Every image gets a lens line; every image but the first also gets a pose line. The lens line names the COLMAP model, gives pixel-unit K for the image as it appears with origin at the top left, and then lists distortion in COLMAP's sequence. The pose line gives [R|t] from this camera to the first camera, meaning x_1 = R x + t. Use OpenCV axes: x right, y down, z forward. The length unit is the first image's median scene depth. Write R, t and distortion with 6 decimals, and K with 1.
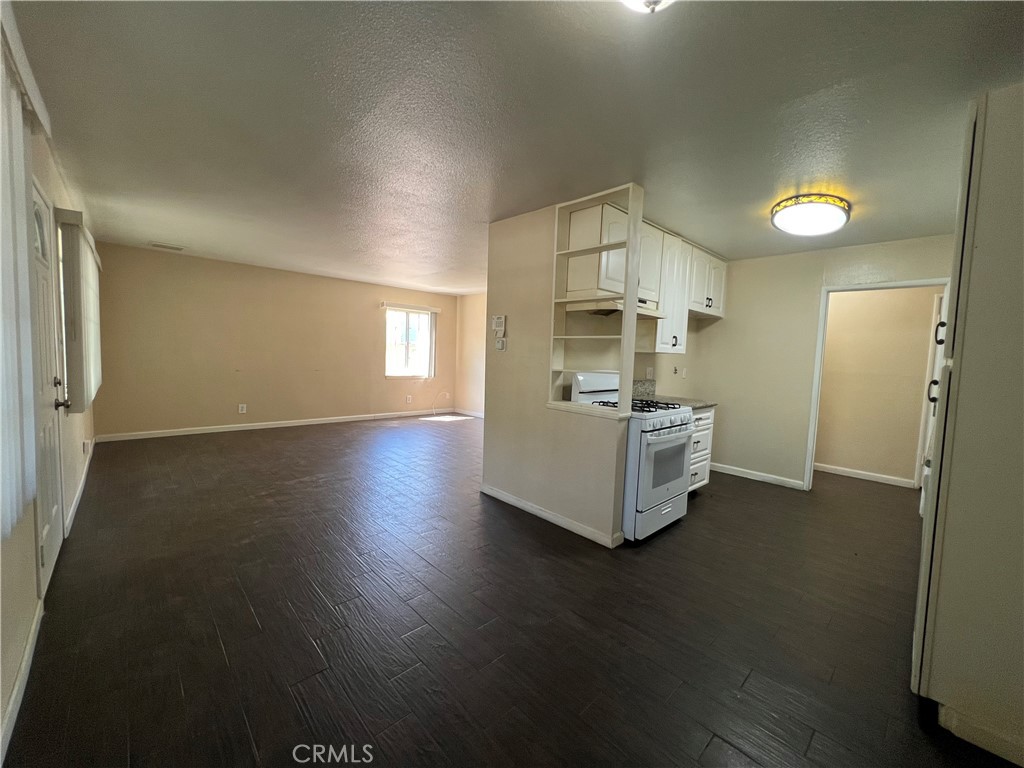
lens RADIAL K [[410.0, 0, 507.4], [0, 410.0, 379.7], [0, 0, 1]] dist [-0.000419, 0.000647]
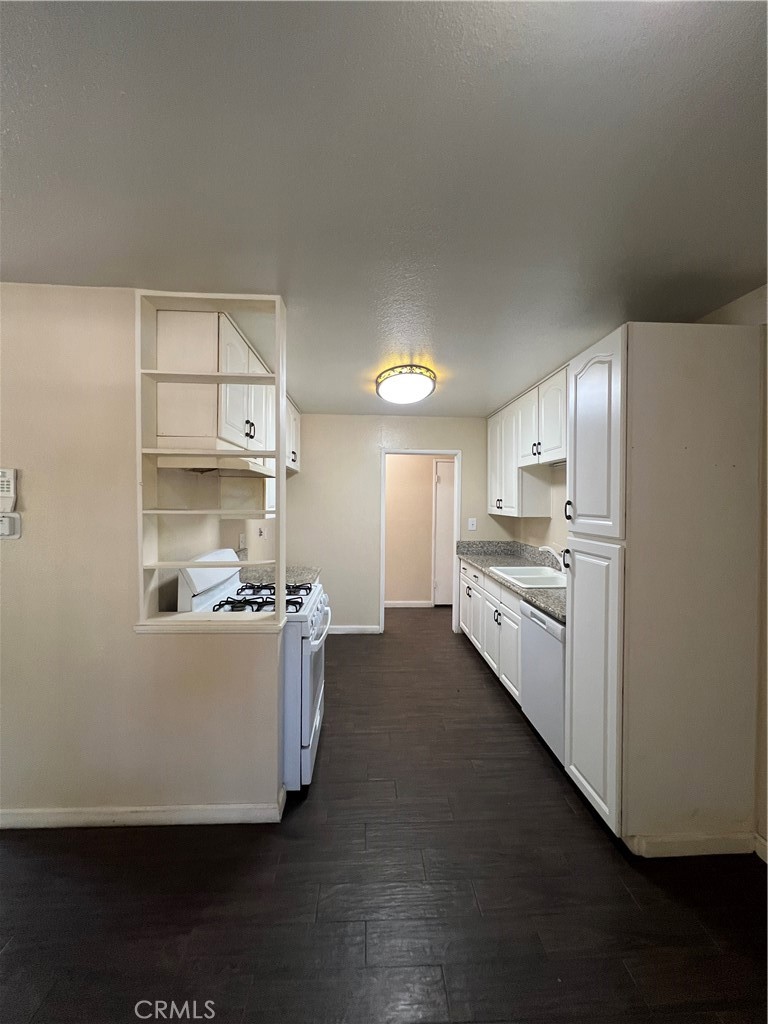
lens RADIAL K [[410.0, 0, 382.8], [0, 410.0, 508.7], [0, 0, 1]] dist [-0.000419, 0.000647]
pose [[0.645196, -0.048068, 0.762504, -0.112821], [0.064867, 0.997862, 0.008017, -0.089482], [-0.761259, 0.044289, 0.646934, 0.349324]]
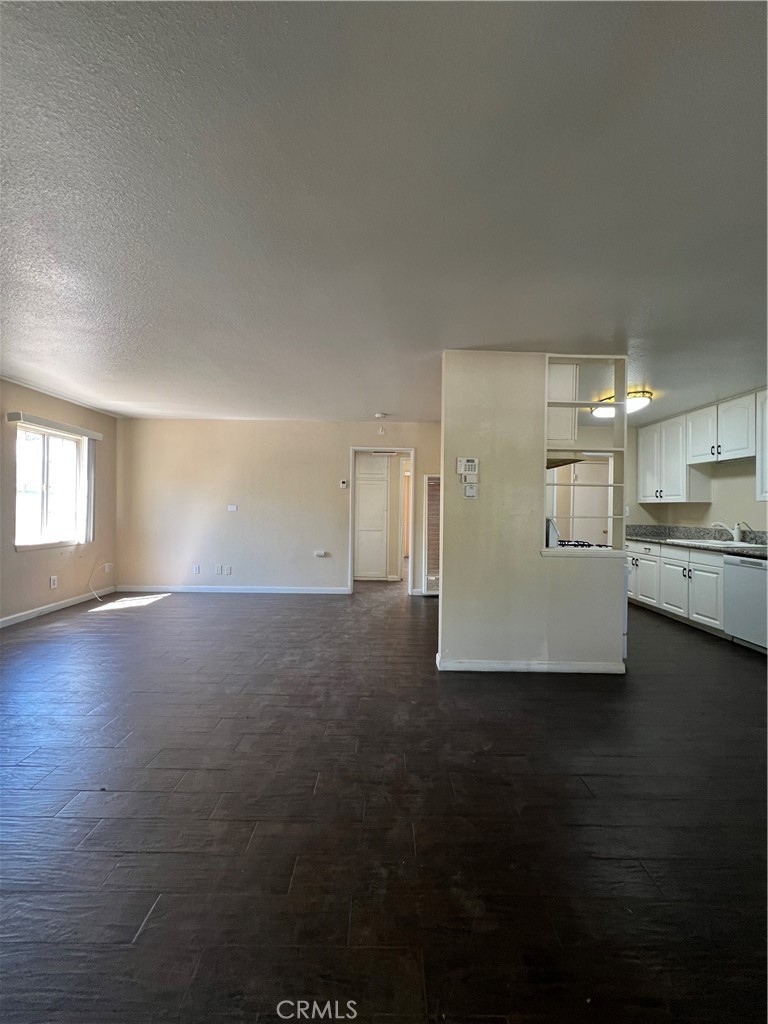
lens RADIAL K [[410.0, 0, 380.5], [0, 410.0, 508.2], [0, 0, 1]] dist [-0.000419, 0.000647]
pose [[0.673236, -0.026949, 0.738936, -0.877095], [0.058872, 0.998117, -0.017237, -0.050503], [-0.737080, 0.055107, 0.673555, 0.618289]]
